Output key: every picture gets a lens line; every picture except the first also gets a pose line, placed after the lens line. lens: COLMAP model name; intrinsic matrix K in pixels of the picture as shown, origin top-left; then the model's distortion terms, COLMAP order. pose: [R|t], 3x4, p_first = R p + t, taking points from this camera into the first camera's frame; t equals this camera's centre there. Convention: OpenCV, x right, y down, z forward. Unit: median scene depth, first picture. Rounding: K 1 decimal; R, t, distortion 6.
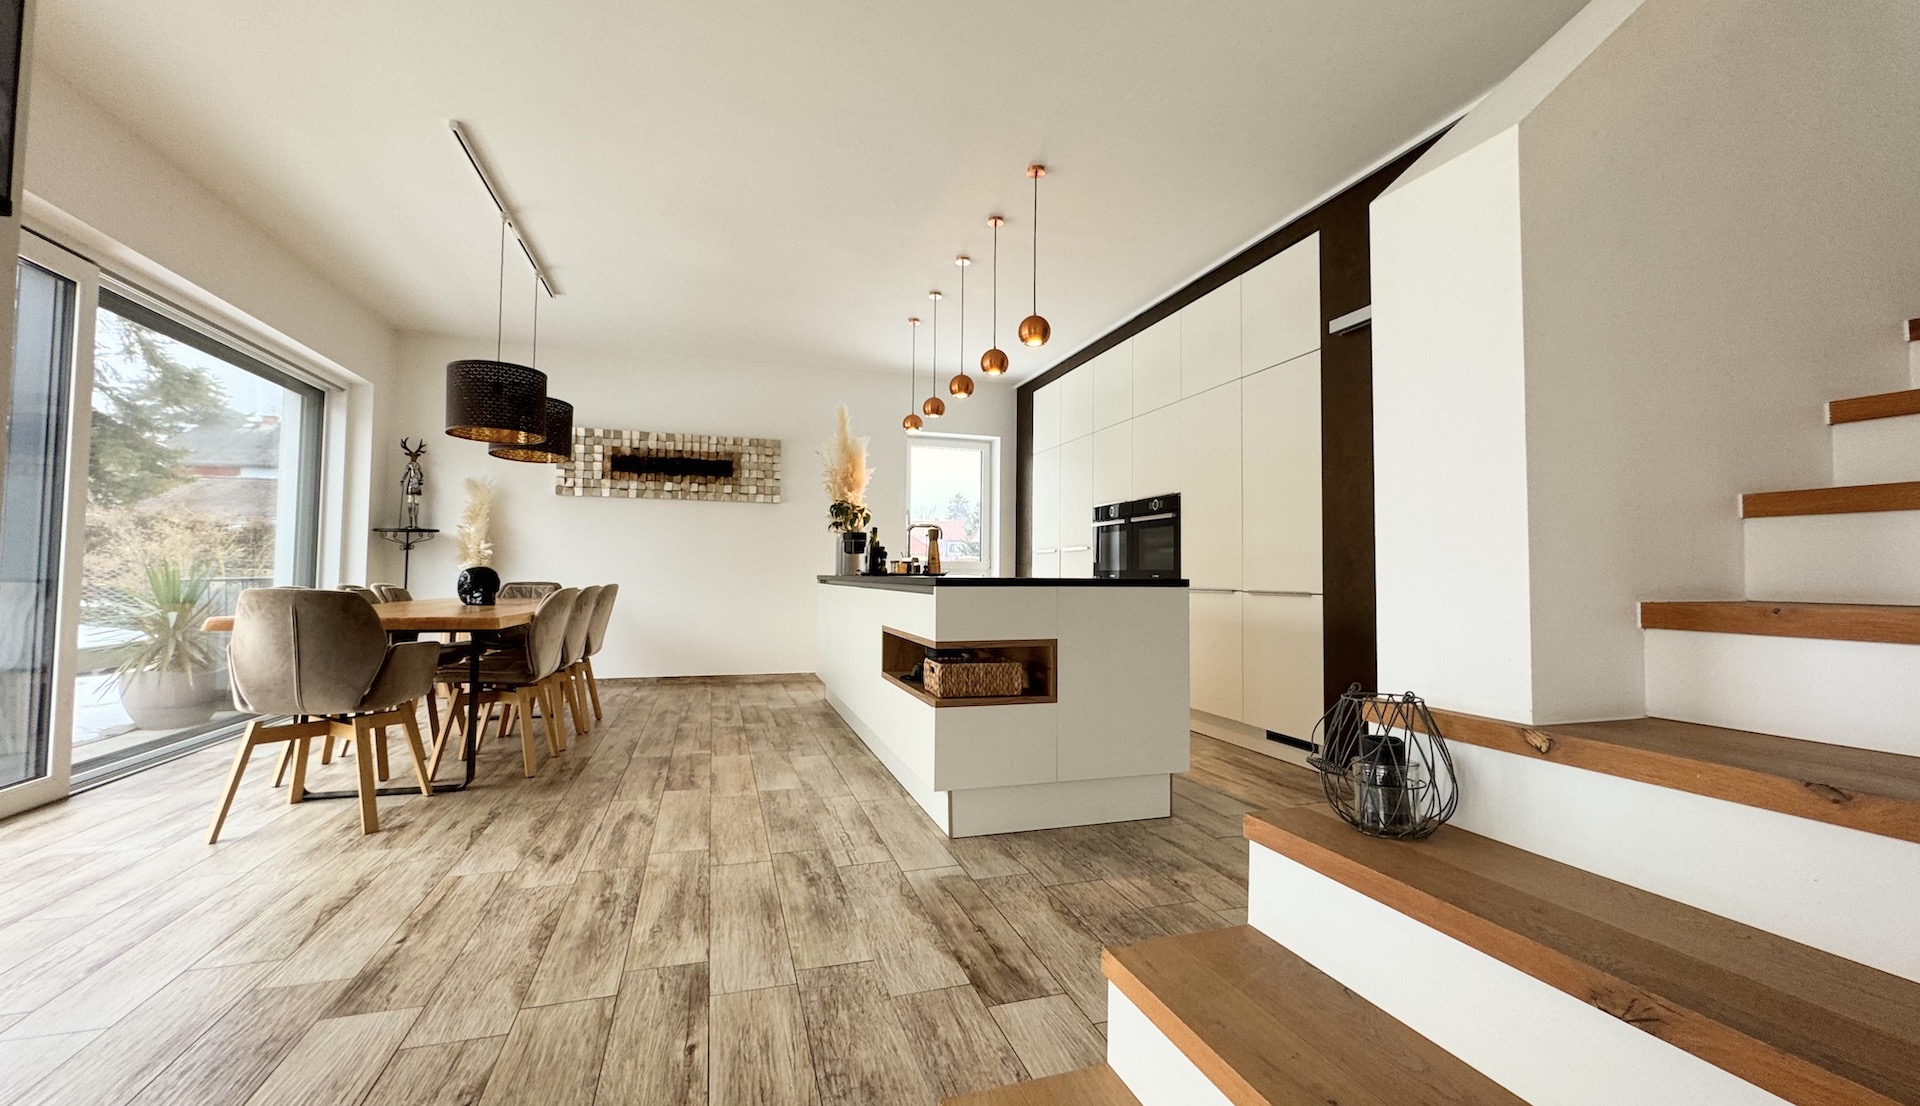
lens RADIAL K [[775.5, 0, 948.3], [0, 775.5, 543.4], [0, 0, 1]] dist [-0.004594, 0.000351]
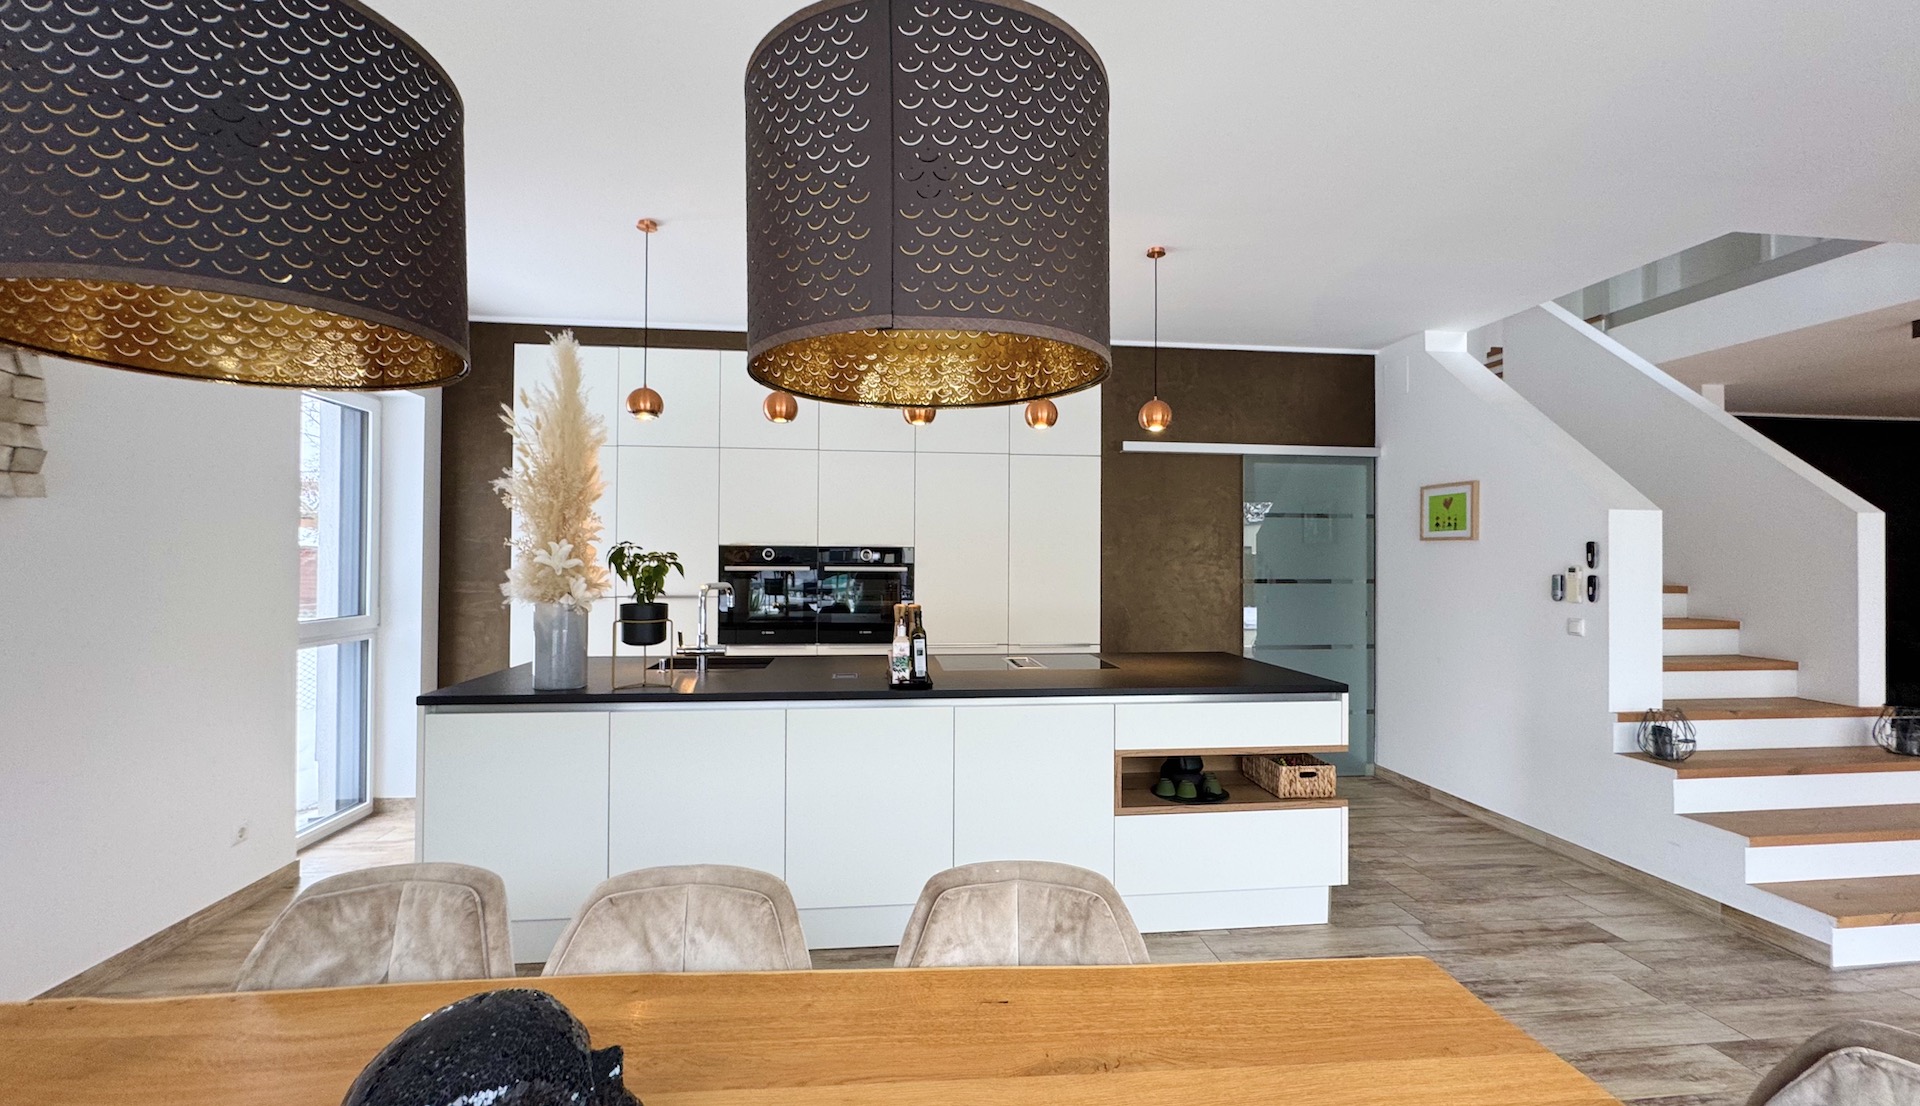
lens RADIAL K [[775.5, 0, 962.5], [0, 775.5, 556.0], [0, 0, 1]] dist [-0.004594, 0.000351]
pose [[0.185819, -0.006338, 0.982564, -1.583016], [-0.041787, 0.999024, 0.014347, -0.177727], [-0.981695, -0.043724, 0.185372, 1.810262]]
